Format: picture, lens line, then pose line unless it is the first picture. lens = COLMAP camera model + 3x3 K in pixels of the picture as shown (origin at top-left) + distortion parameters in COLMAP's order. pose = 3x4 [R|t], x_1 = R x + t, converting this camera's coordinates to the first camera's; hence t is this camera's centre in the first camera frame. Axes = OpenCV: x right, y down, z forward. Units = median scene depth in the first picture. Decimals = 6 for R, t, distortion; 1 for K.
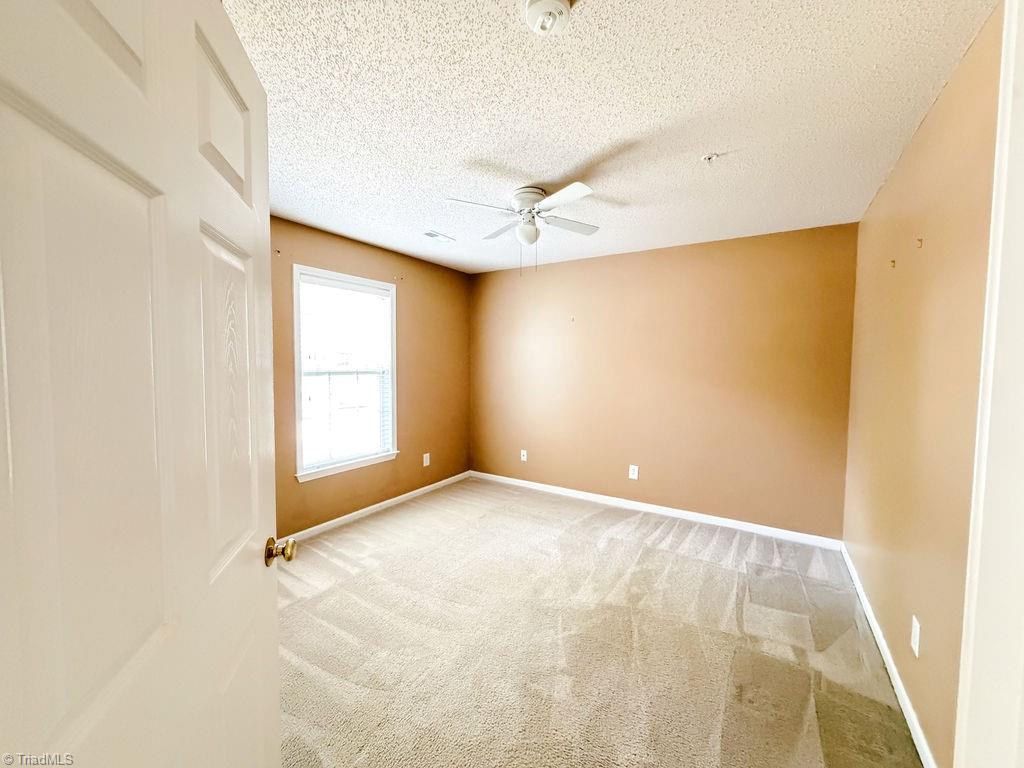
lens RADIAL K [[407.5, 0, 510.8], [0, 407.5, 383.9], [0, 0, 1]] dist [-0.000551, 0.000127]
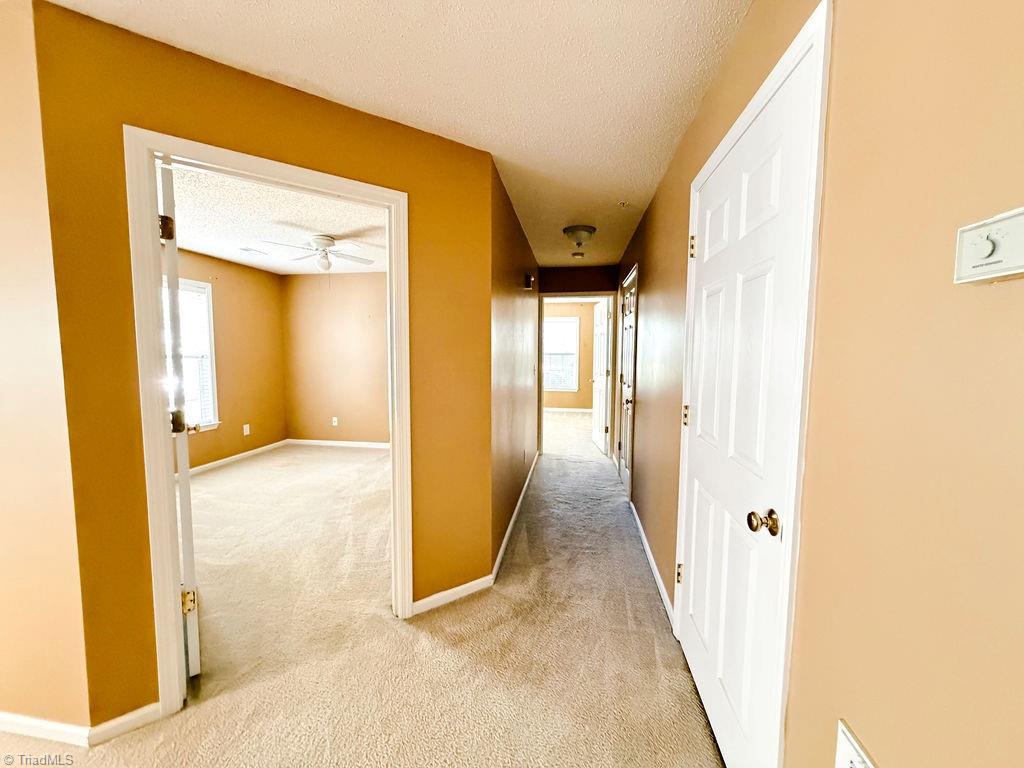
lens RADIAL K [[407.5, 0, 510.8], [0, 407.5, 383.9], [0, 0, 1]] dist [-0.000551, 0.000127]
pose [[0.918204, -0.035799, 0.394487, 0.062014], [0.024901, 0.999155, 0.032713, 0.047991], [-0.395325, -0.020214, 0.918319, -0.635270]]
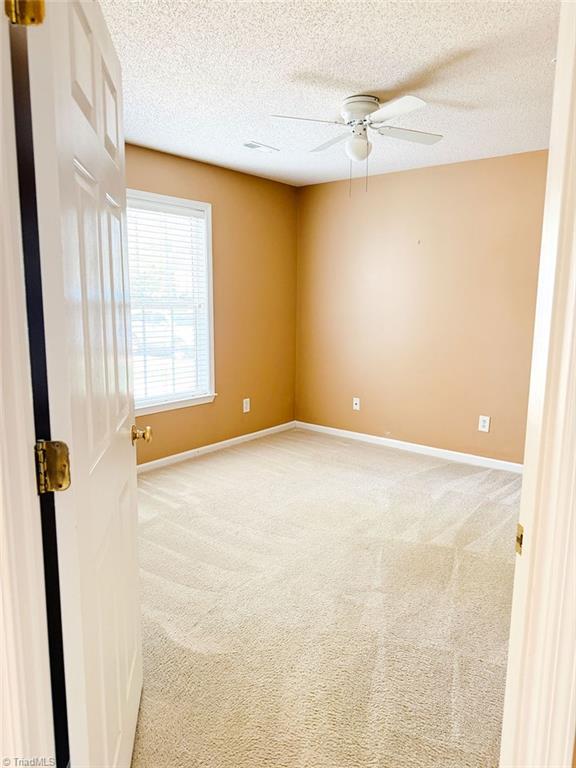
lens RADIAL K [[536.0, 0, 288.0], [0, 536.0, 384.0], [0, 0, 1]] dist [0.050368, -0.090580]
pose [[0.992676, 0.019595, -0.119205, 0.035703], [-0.006919, 0.994360, 0.105834, 0.022387], [0.120606, -0.104234, 0.987213, -0.225019]]
